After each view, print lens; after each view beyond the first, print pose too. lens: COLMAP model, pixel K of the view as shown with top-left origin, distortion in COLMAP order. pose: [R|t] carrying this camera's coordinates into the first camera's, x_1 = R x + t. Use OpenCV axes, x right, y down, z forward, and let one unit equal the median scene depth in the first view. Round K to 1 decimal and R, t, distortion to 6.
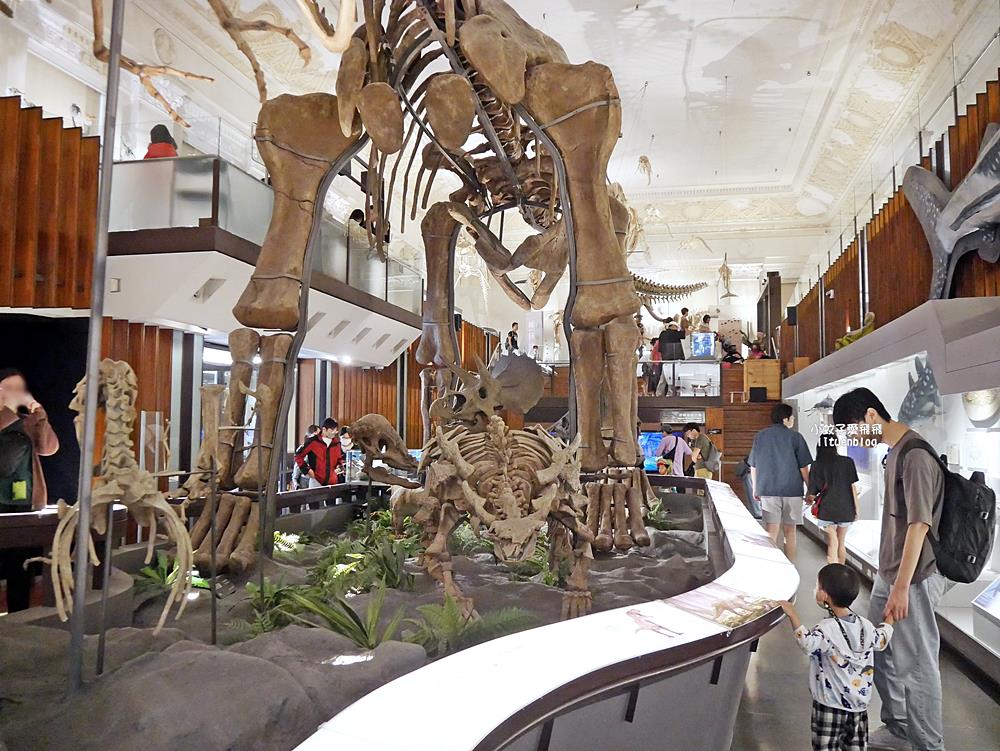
lens RADIAL K [[844.5, 0, 498.5], [0, 844.5, 375.9], [0, 0, 1]] dist [-0.064324, 0.030845]
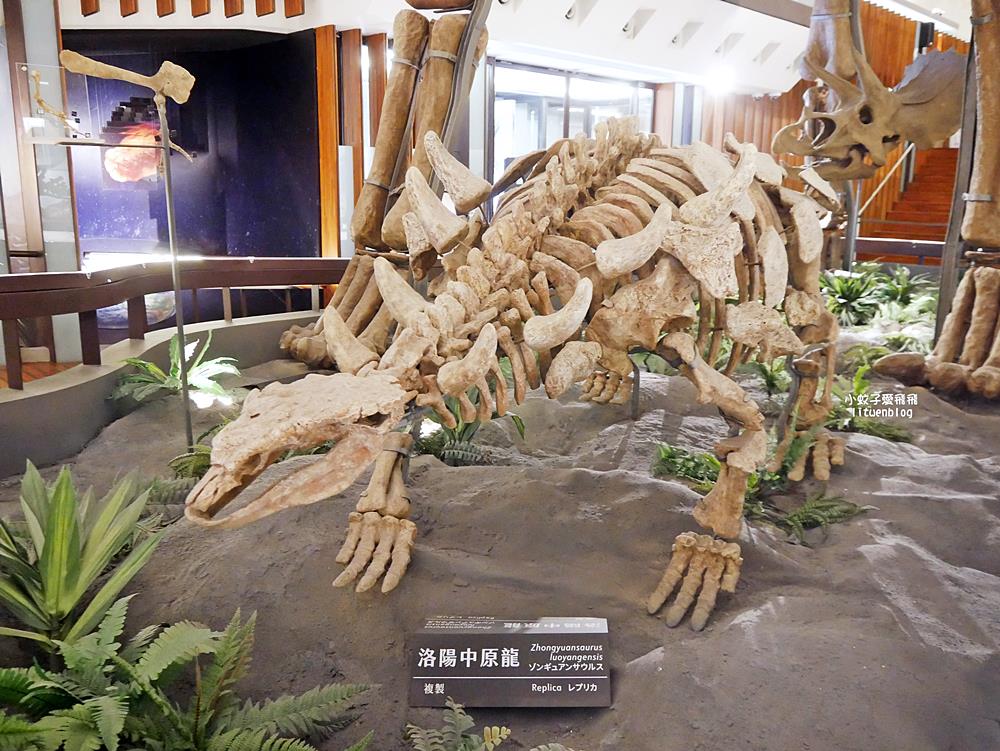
lens RADIAL K [[844.5, 0, 501.7], [0, 844.5, 377.6], [0, 0, 1]] dist [-0.064324, 0.030845]
pose [[0.842433, 0.123627, -0.524426, 0.102848], [0.031210, 0.960490, 0.276559, 0.028588], [0.537896, -0.249350, 0.805290, 0.298001]]
